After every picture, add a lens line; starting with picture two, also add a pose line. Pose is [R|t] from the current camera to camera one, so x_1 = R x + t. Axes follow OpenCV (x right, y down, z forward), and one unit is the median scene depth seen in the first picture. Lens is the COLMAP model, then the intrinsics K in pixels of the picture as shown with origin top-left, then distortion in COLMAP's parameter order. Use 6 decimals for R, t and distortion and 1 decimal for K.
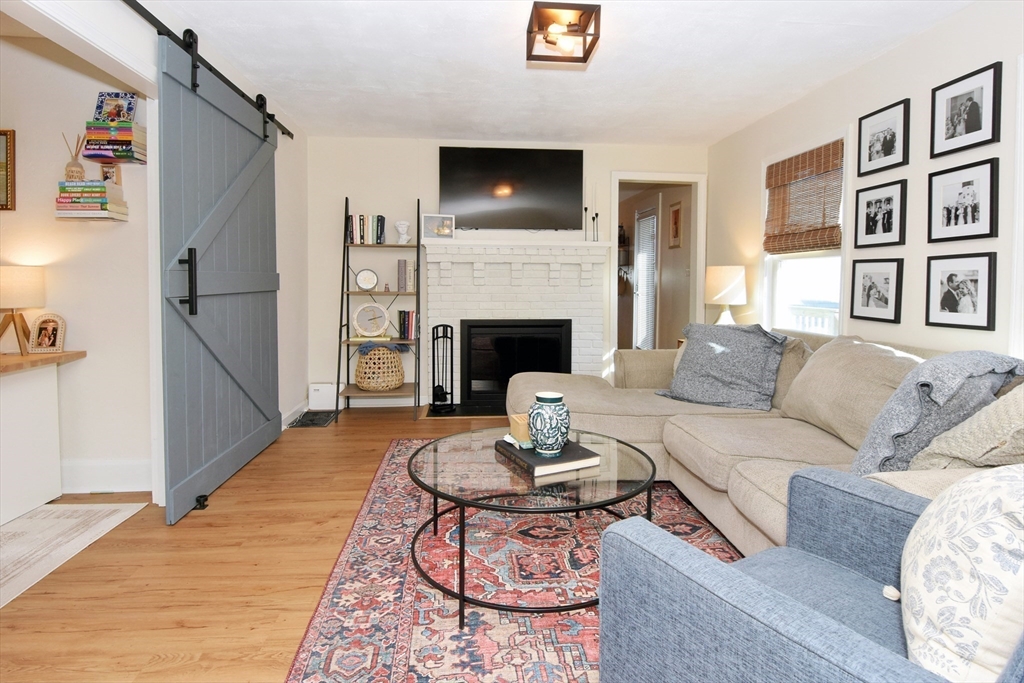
lens RADIAL K [[521.4, 0, 510.8], [0, 521.4, 306.3], [0, 0, 1]] dist [0.017126, -0.023329]
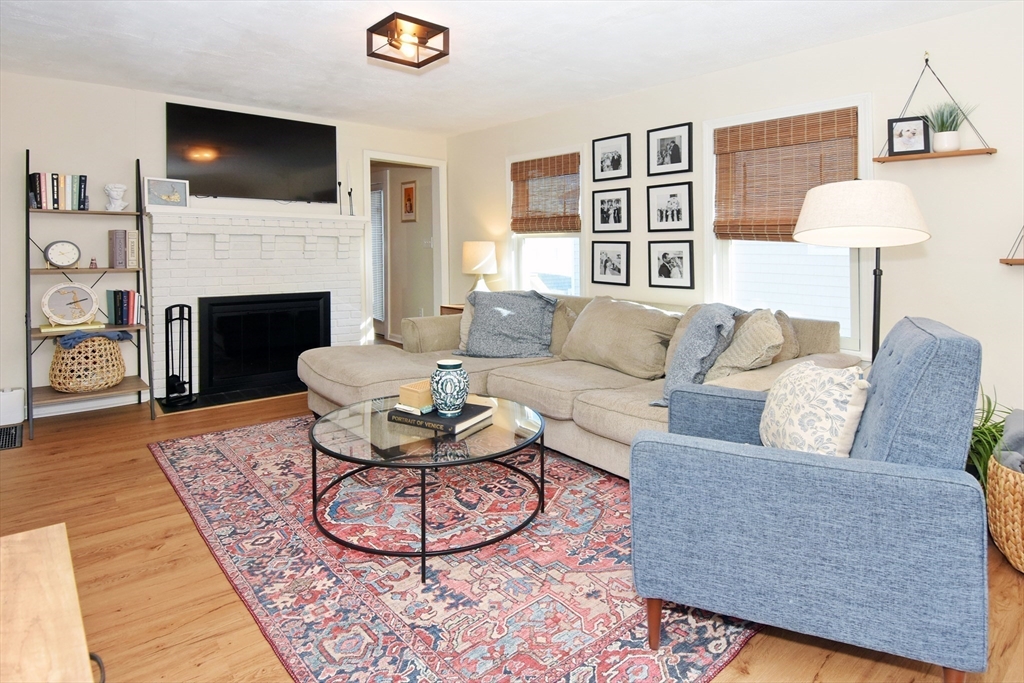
lens RADIAL K [[536.7, 0, 446.6], [0, 536.7, 247.9], [0, 0, 1]] dist [-0.000116, -0.000925]
pose [[0.855731, -0.006391, 0.517382, -0.417340], [0.028192, 0.999014, -0.034288, -0.032473], [-0.516653, 0.043927, 0.855067, -0.016974]]
